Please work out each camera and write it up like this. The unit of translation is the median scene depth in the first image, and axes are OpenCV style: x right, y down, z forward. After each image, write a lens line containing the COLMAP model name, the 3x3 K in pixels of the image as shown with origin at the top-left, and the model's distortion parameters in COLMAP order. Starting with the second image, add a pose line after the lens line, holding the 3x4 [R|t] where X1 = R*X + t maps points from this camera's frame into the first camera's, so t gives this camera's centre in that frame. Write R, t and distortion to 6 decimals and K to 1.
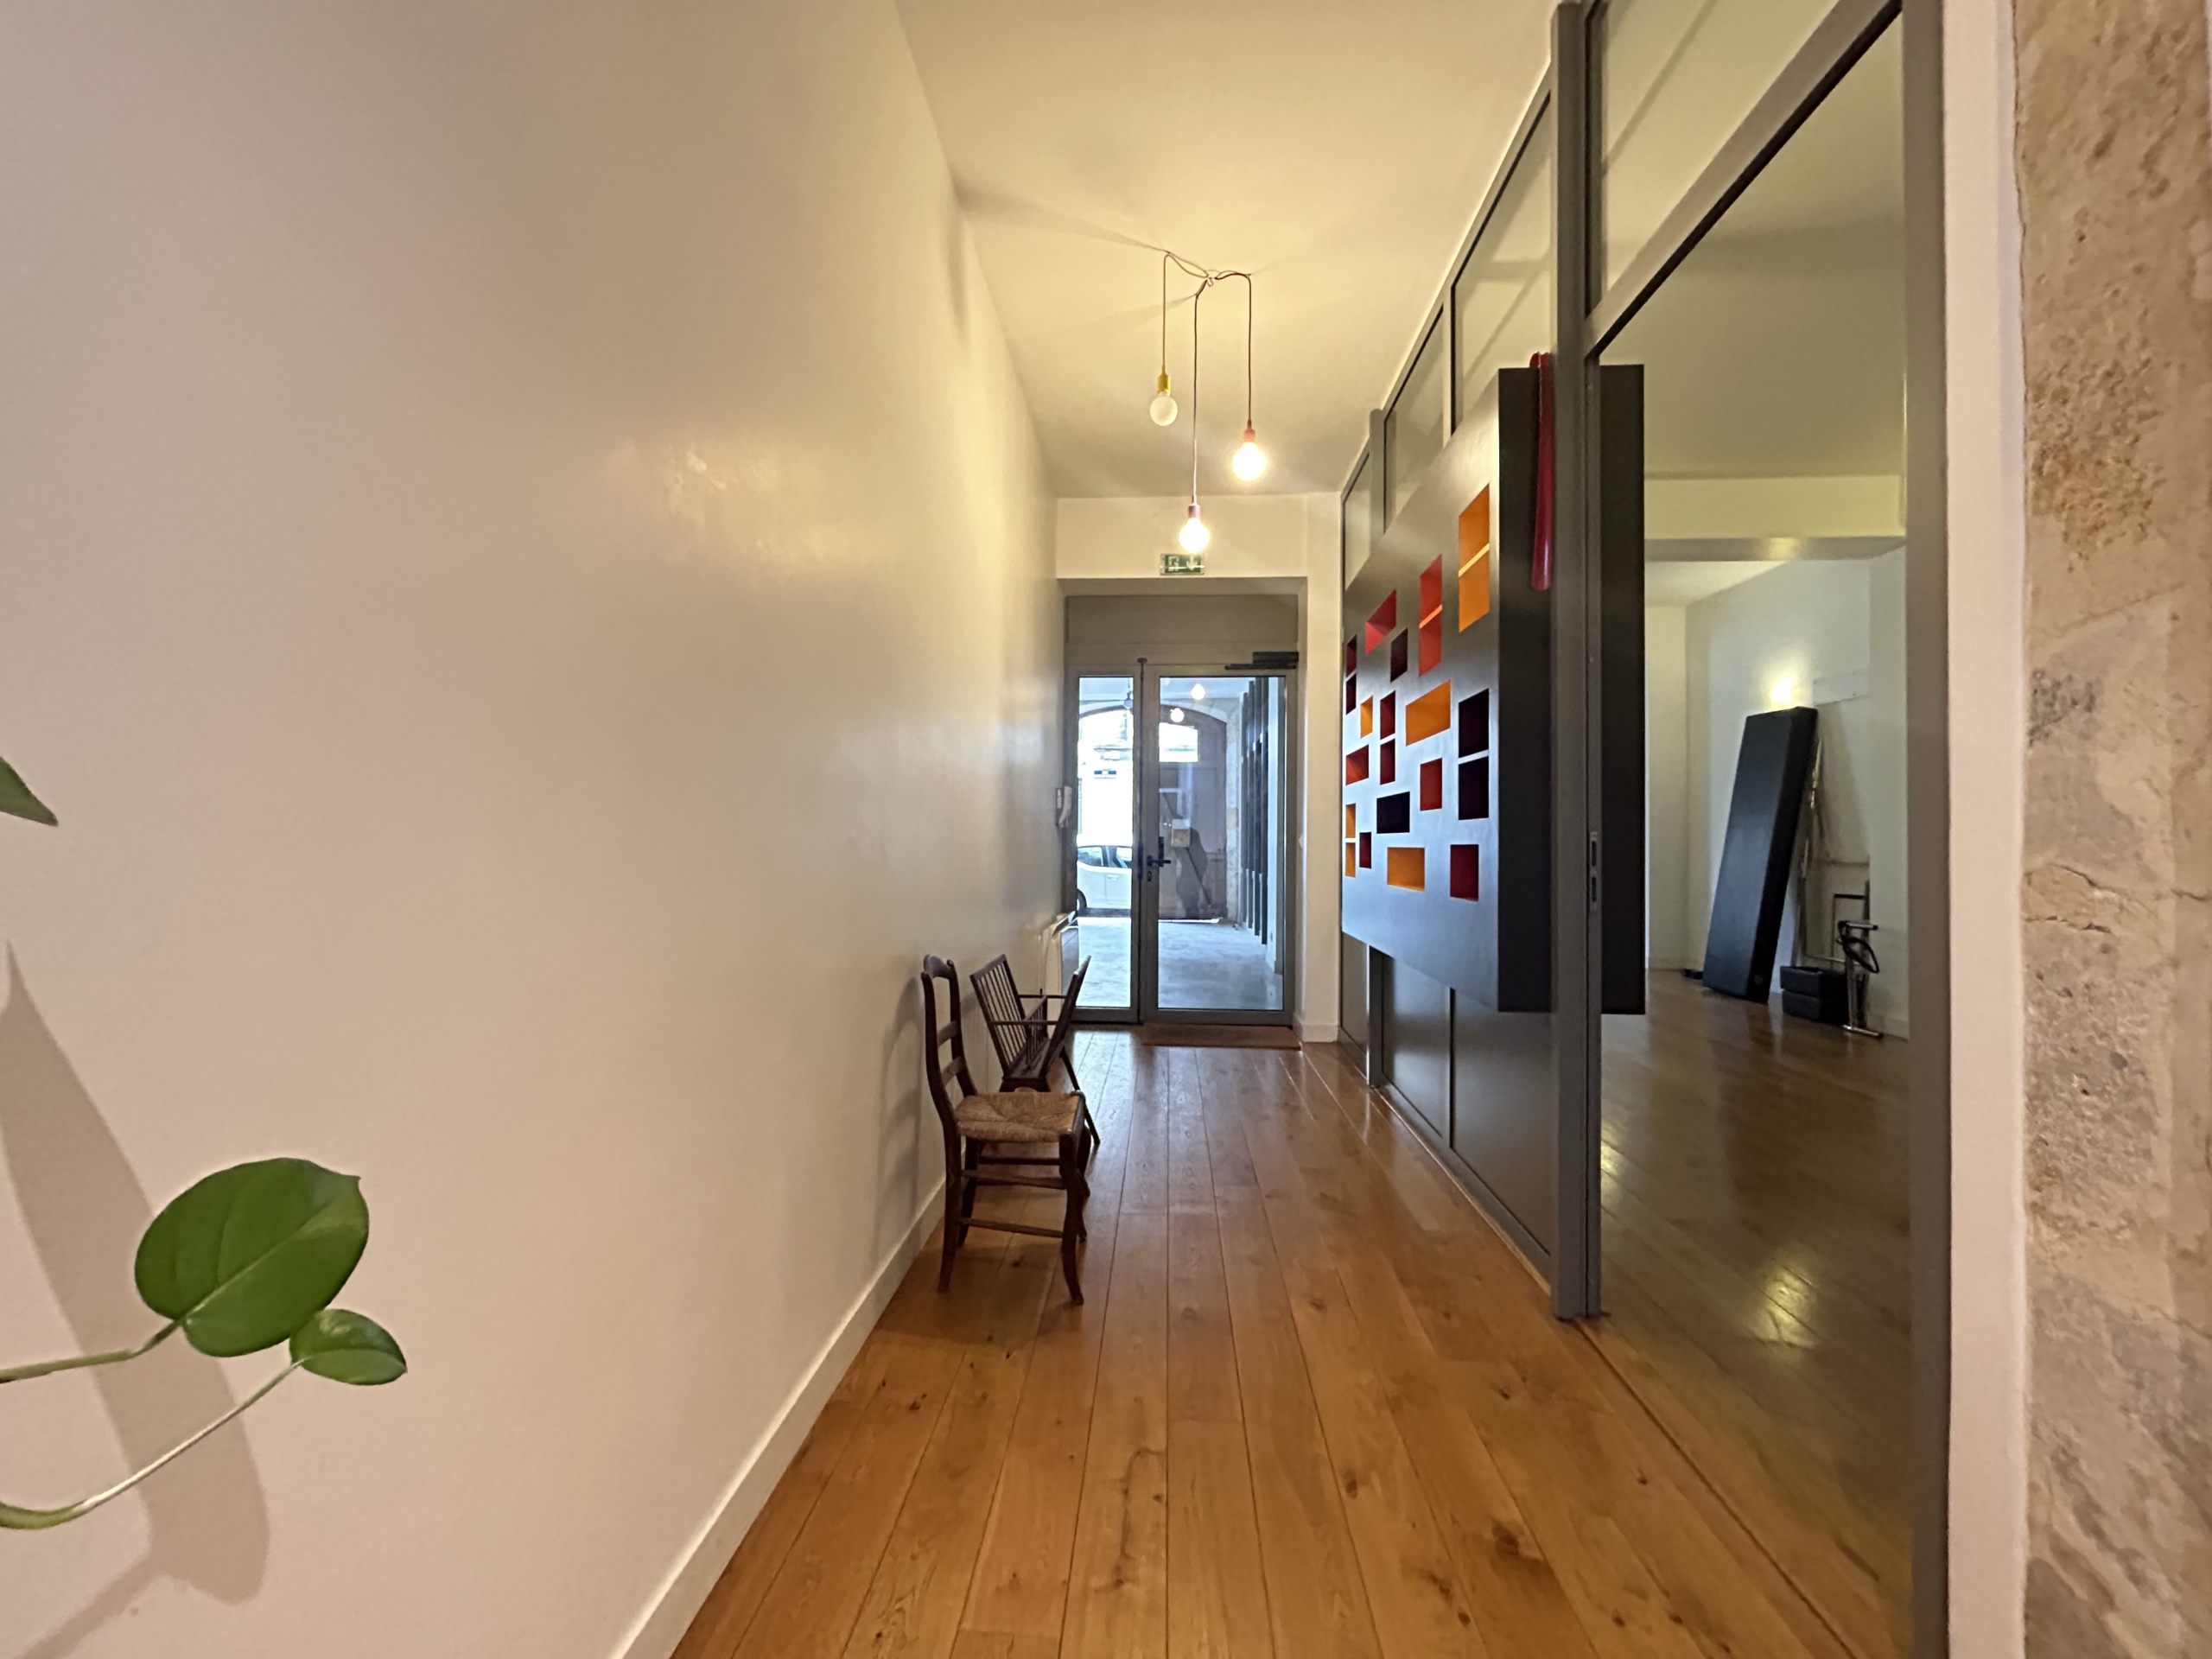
lens RADIAL K [[895.9, 0, 1104.7], [0, 895.9, 827.8], [0, 0, 1]] dist [0.002276, 0.000136]
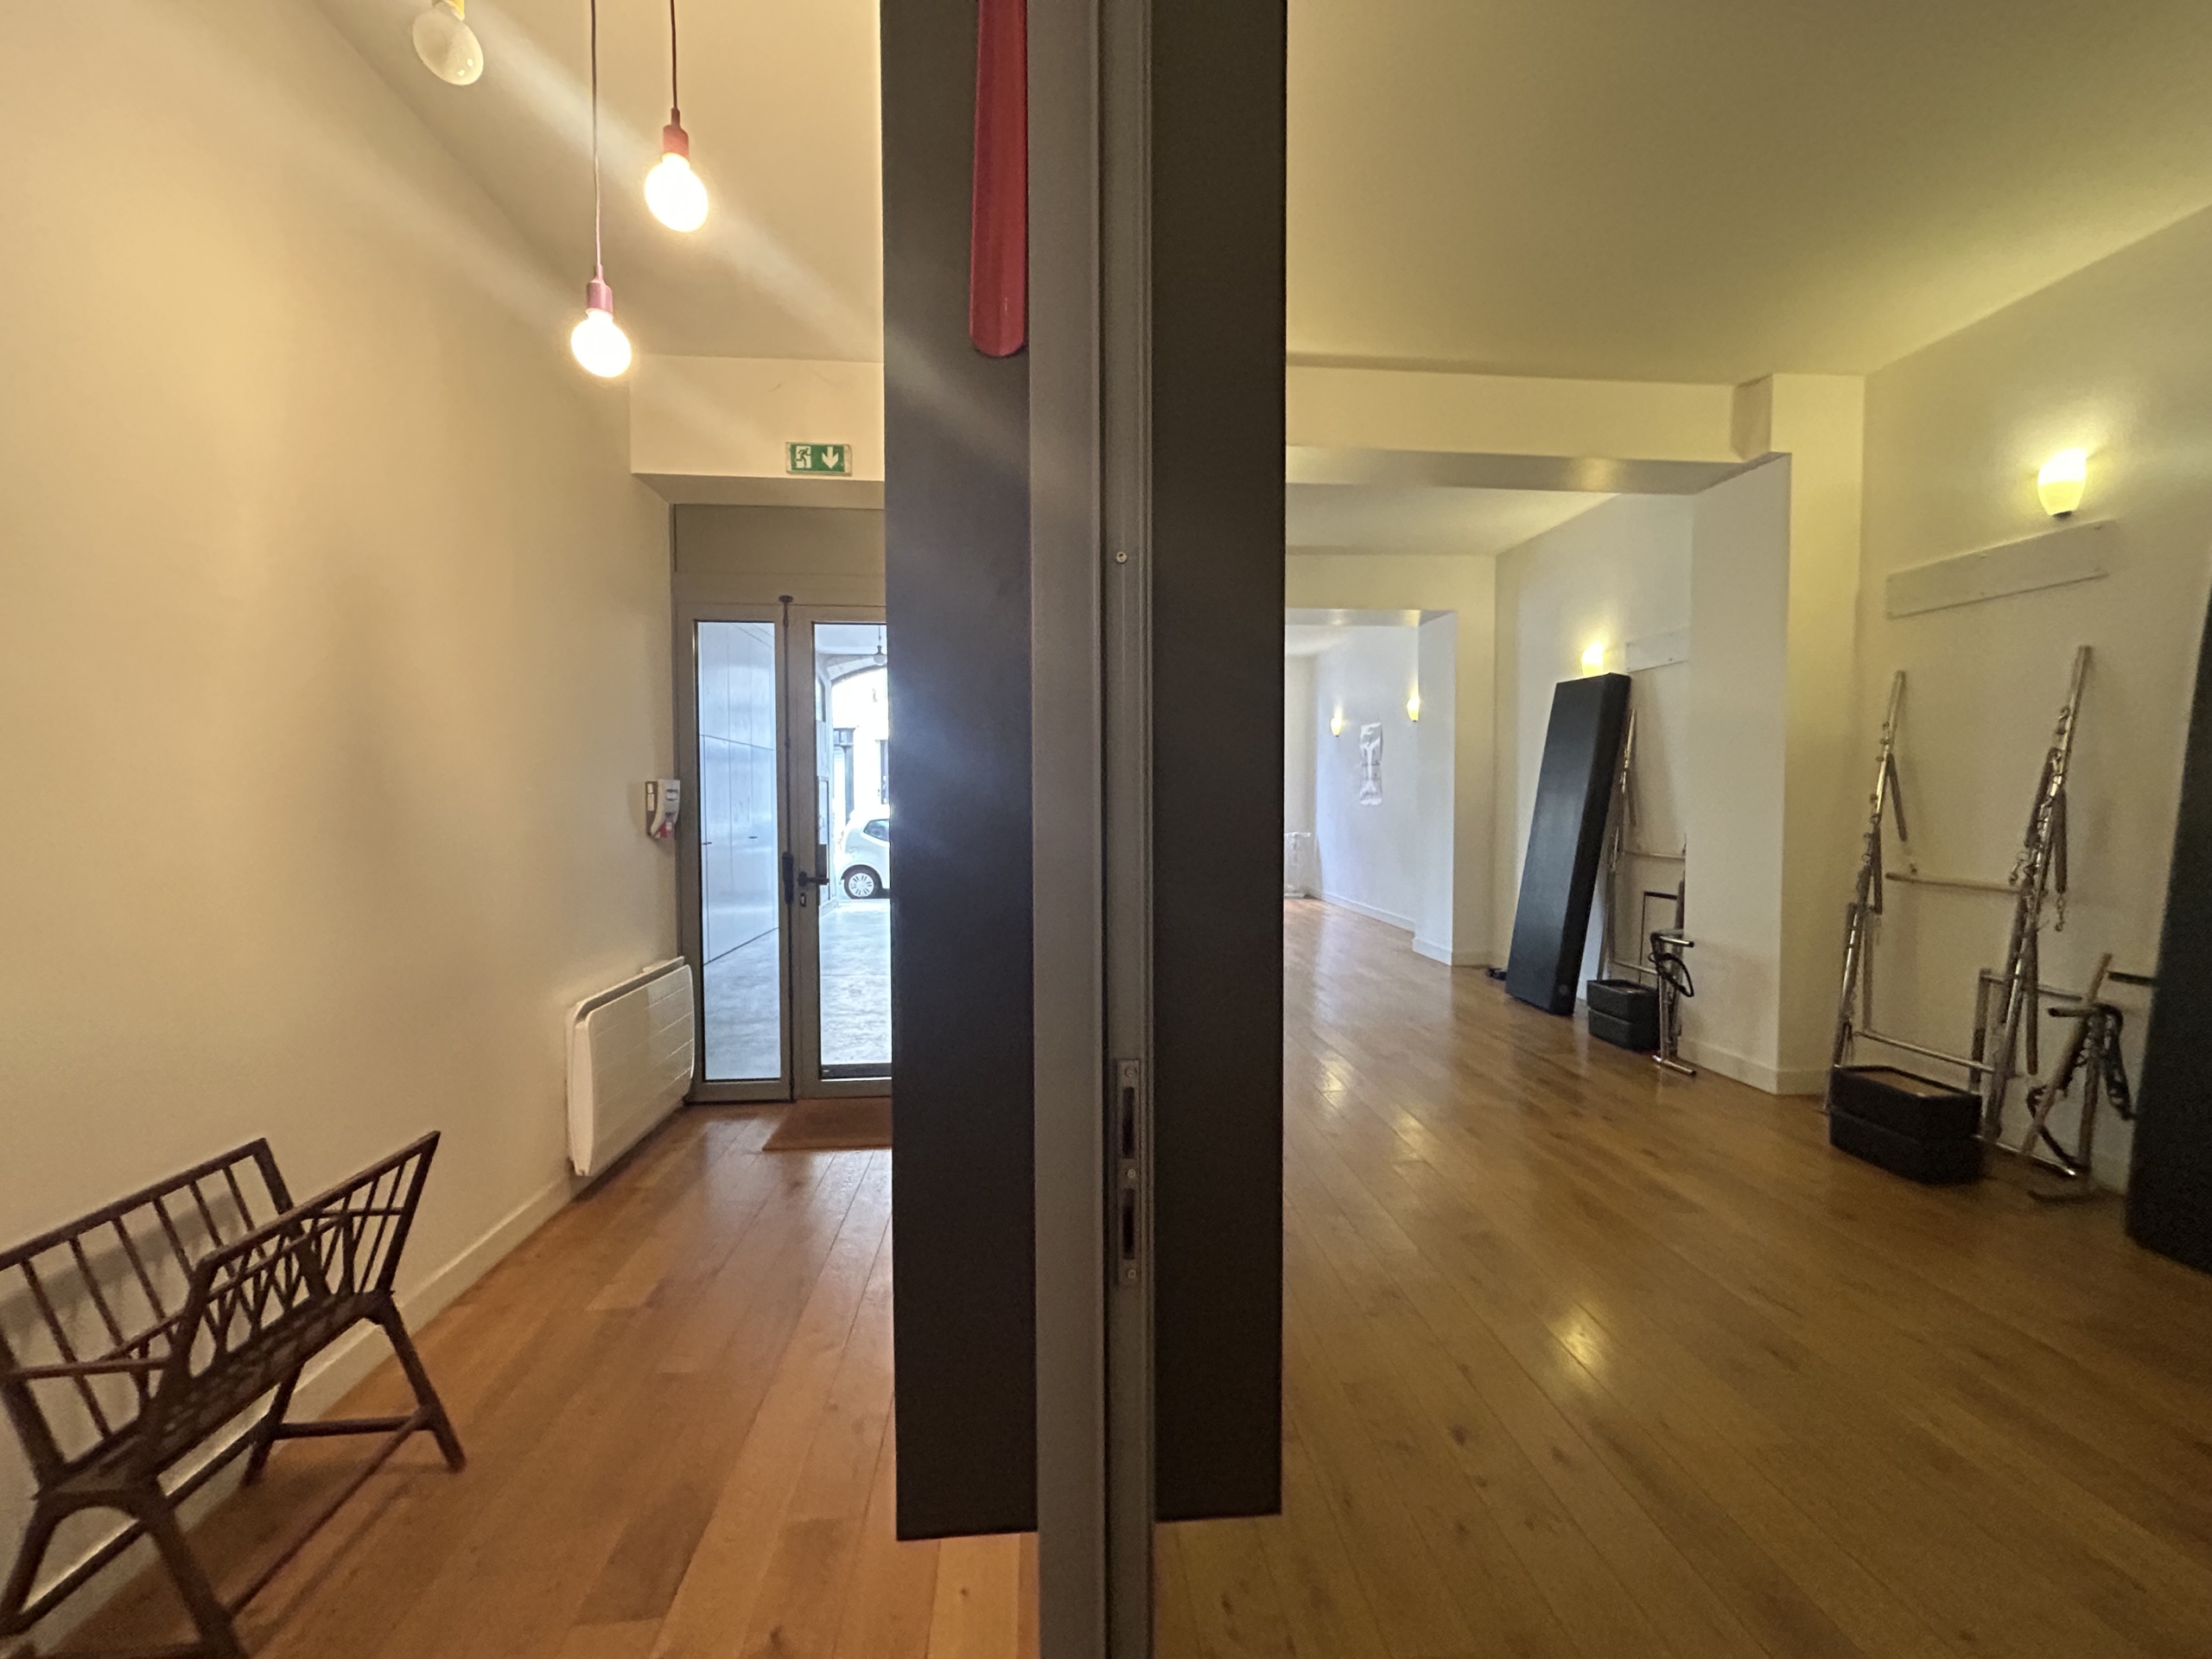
lens RADIAL K [[895.9, 0, 1104.9], [0, 895.9, 827.4], [0, 0, 1]] dist [0.002276, 0.000136]
pose [[0.988448, -0.014794, 0.150835, 0.175167], [0.007404, 0.998750, 0.049438, -0.036440], [-0.151378, -0.047750, 0.987322, 0.235969]]
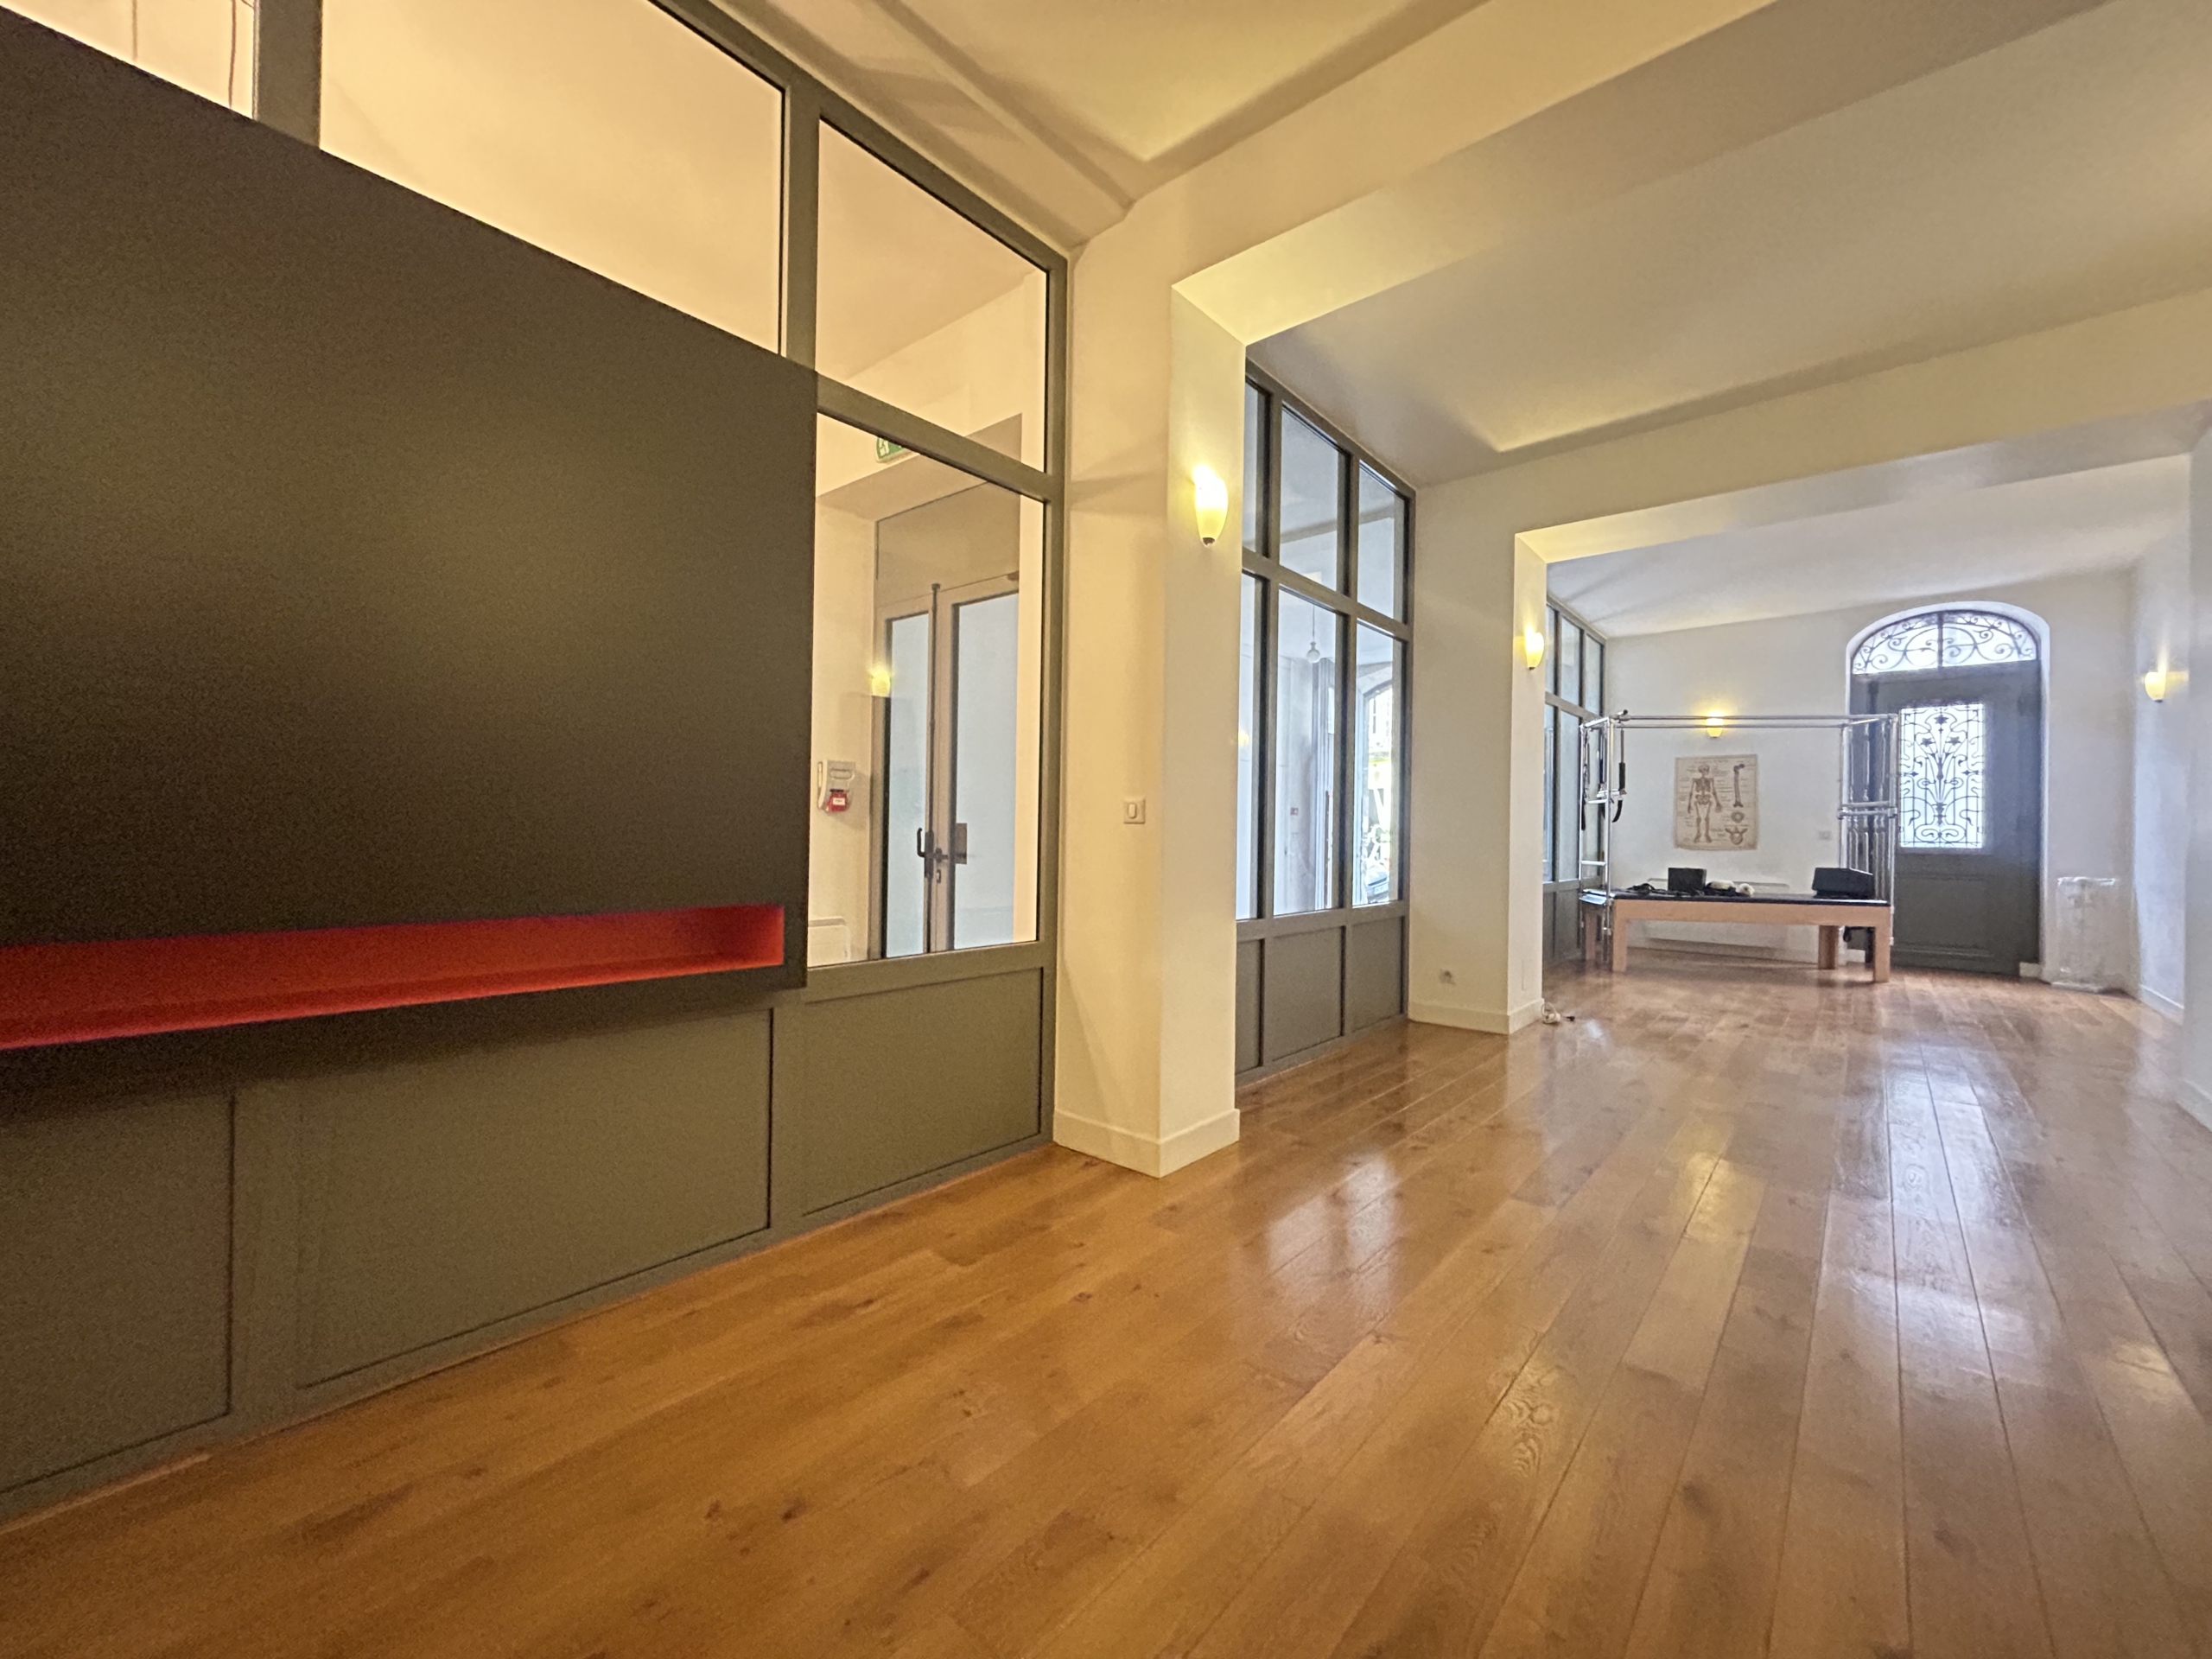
lens RADIAL K [[895.9, 0, 1106.4], [0, 895.9, 826.1], [0, 0, 1]] dist [0.002276, 0.000136]
pose [[0.805513, 0.009641, -0.592499, 0.576180], [-0.004705, 0.999940, 0.009875, 0.004820], [0.592559, -0.005167, 0.805510, 0.461094]]
